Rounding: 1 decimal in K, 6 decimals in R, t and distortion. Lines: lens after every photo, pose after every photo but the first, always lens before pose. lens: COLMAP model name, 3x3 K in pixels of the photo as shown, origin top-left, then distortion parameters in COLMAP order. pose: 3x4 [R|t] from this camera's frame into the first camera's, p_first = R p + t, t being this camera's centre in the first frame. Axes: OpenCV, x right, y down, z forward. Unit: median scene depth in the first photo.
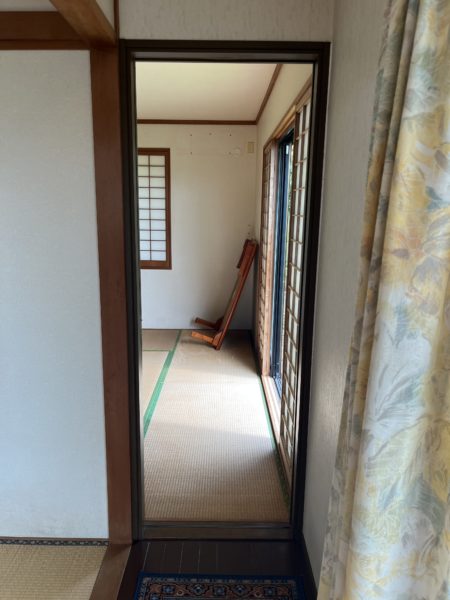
lens RADIAL K [[455.9, 0, 225.0], [0, 455.9, 300.0], [0, 0, 1]] dist [0.070163, -0.098181]
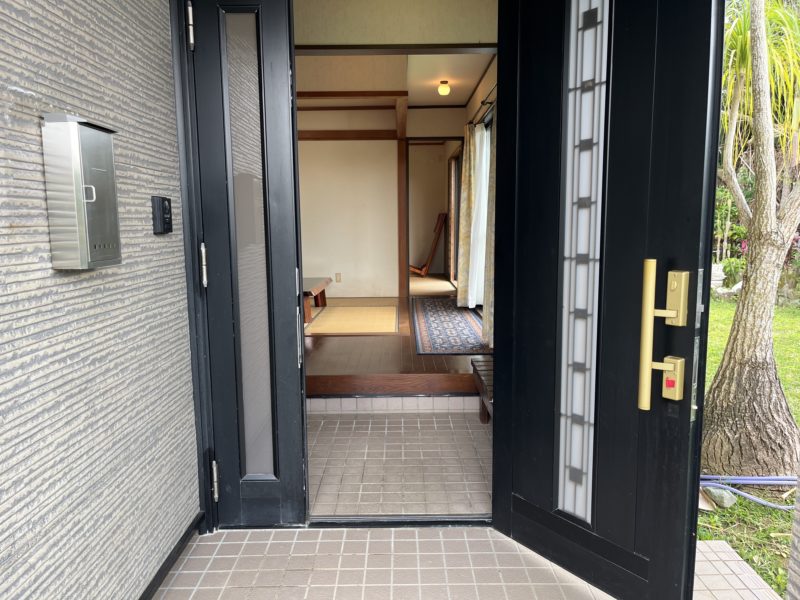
lens RADIAL K [[607.9, 0, 400.0], [0, 607.9, 300.0], [0, 0, 1]] dist [0.070163, -0.098181]
pose [[0.999637, -0.026526, -0.004625, -0.221354], [0.026147, 0.997303, -0.068584, 0.785462], [0.006432, 0.068439, 0.997635, -2.798133]]
